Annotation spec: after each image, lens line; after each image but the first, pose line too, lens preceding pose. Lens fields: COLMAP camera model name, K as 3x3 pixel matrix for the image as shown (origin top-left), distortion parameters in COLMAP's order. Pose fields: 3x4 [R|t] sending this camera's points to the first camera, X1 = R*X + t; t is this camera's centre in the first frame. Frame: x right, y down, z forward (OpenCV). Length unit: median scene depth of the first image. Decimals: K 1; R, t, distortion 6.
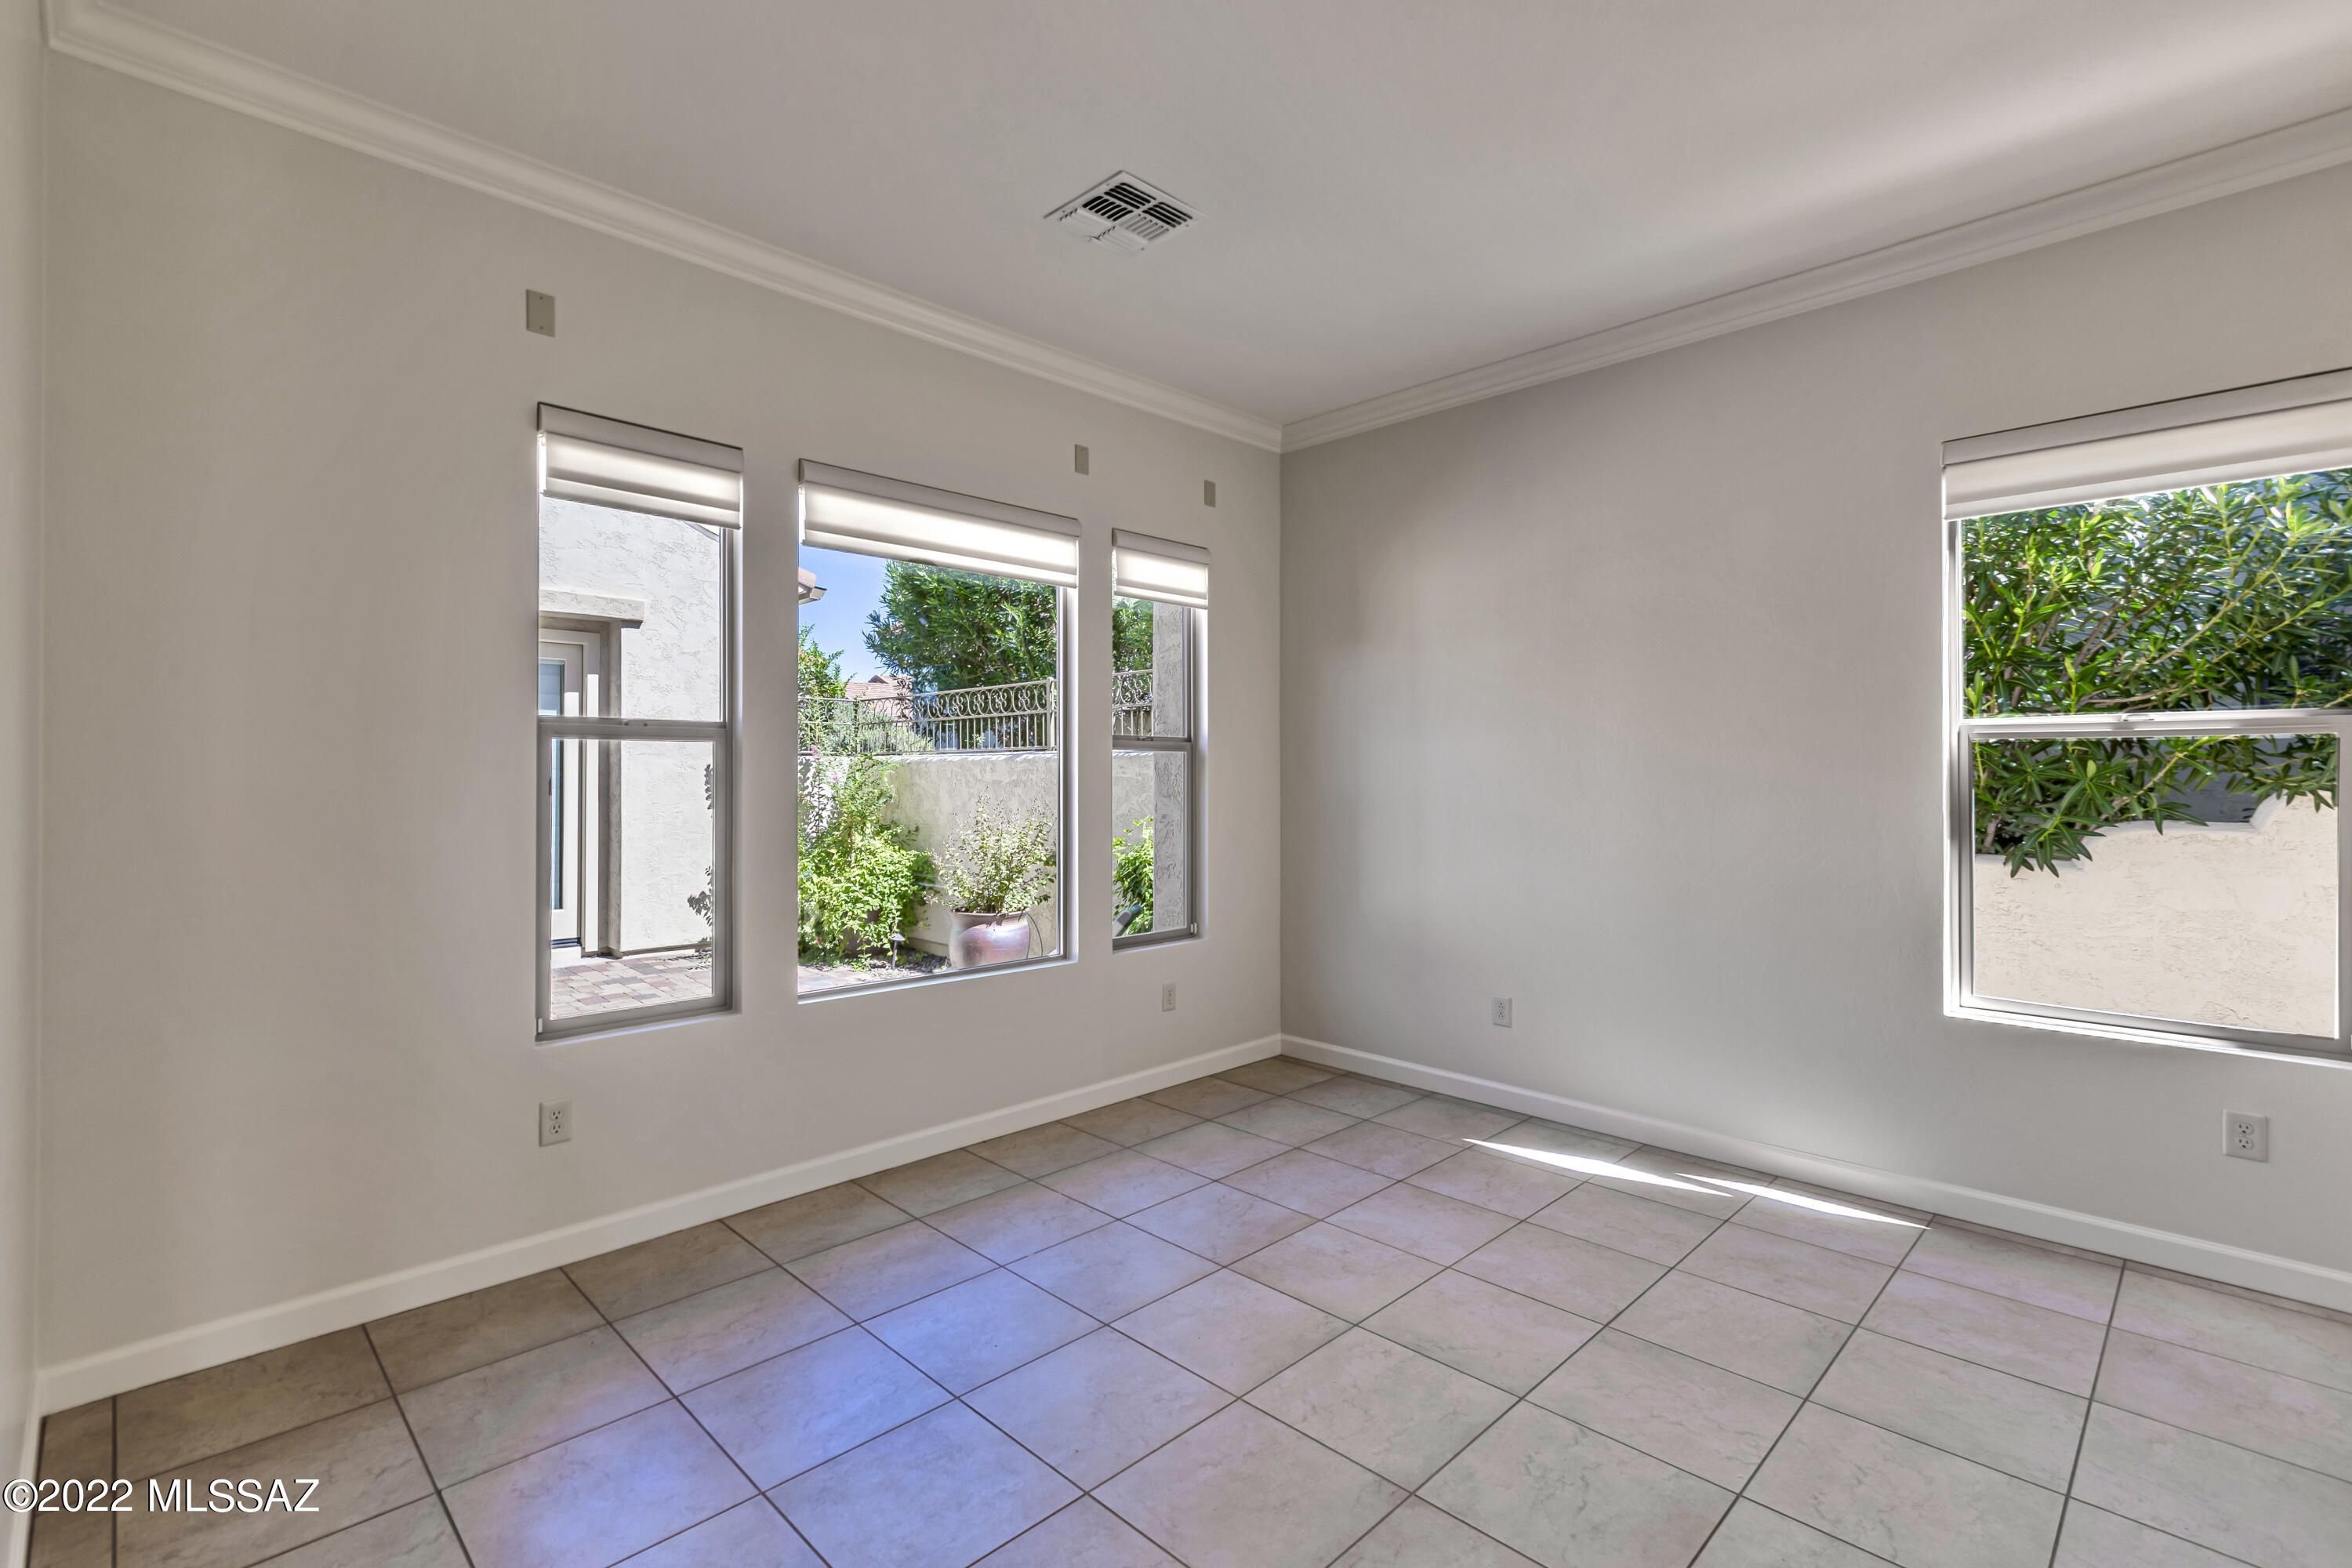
lens RADIAL K [[1077.4, 0, 1176.0], [0, 1077.4, 784.0], [0, 0, 1]] dist [0.000005, 0.000497]
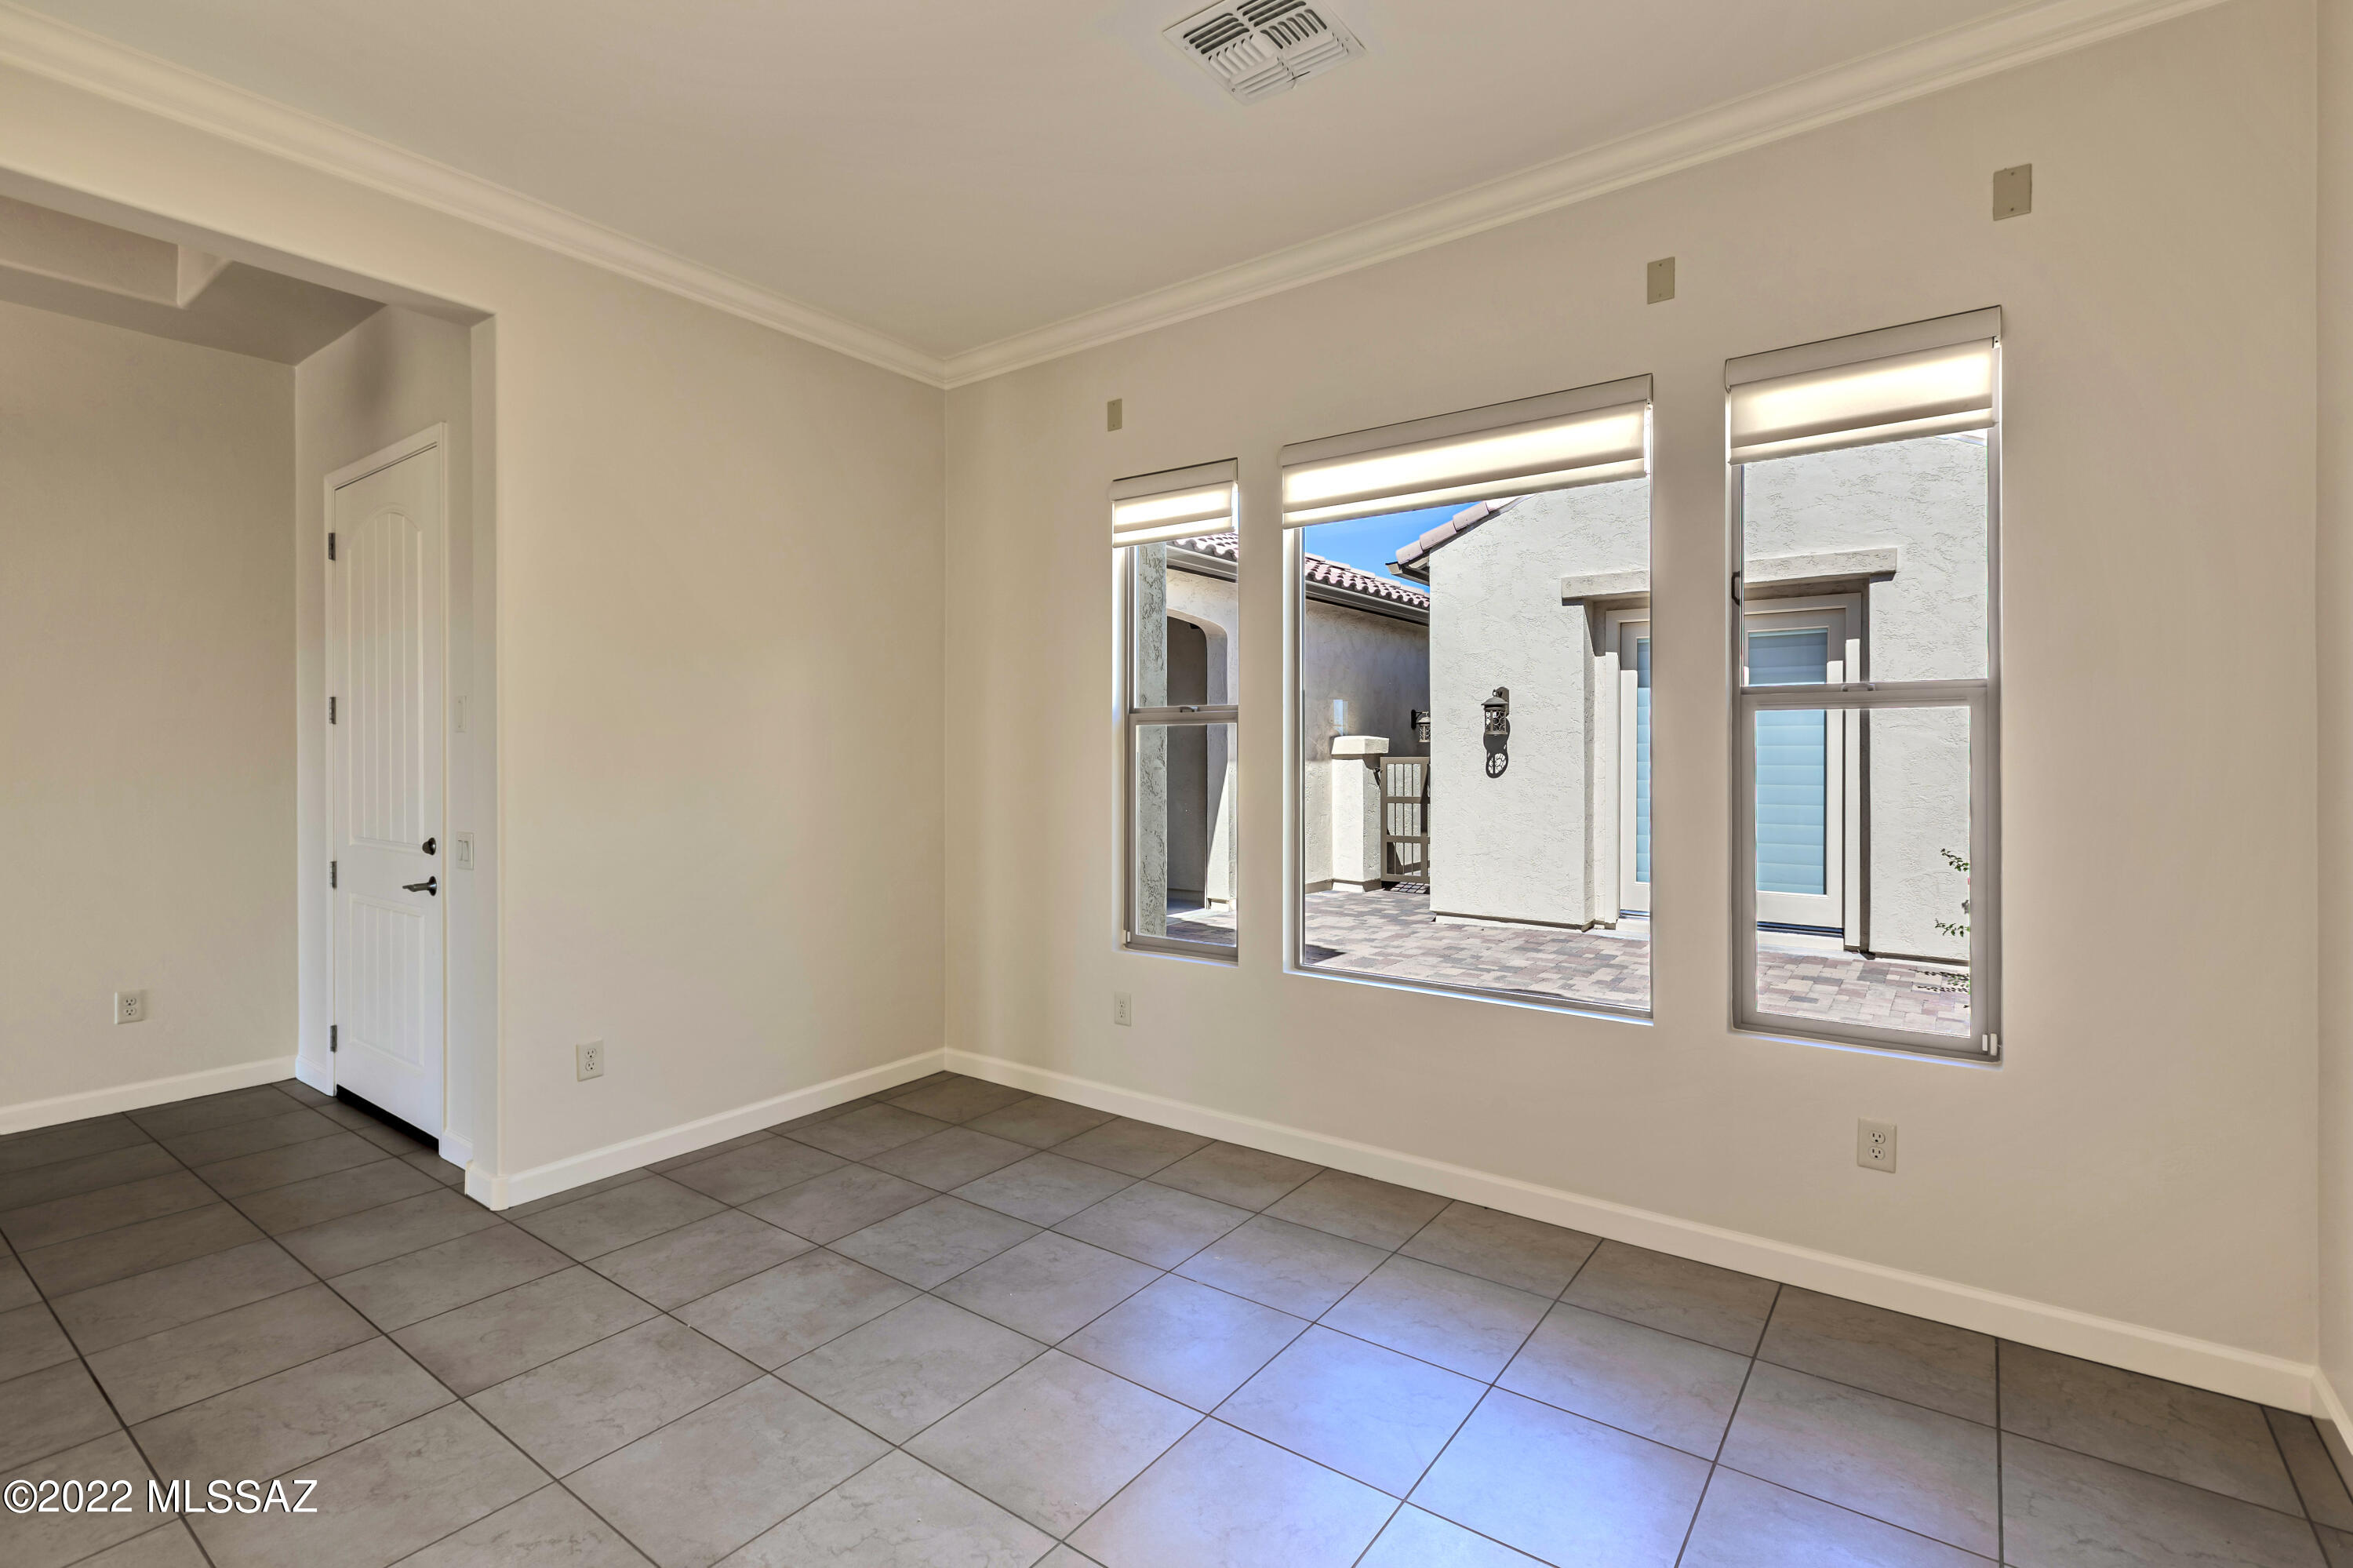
lens RADIAL K [[1088.4, 0, 1183.2], [0, 1088.4, 760.0], [0, 0, 1]] dist [0.002270, 0.000118]
pose [[0.141558, 0.005546, -0.989914, 0.557966], [-0.005265, 0.999974, 0.004850, -0.003797], [0.989916, 0.004525, 0.141584, 0.625322]]
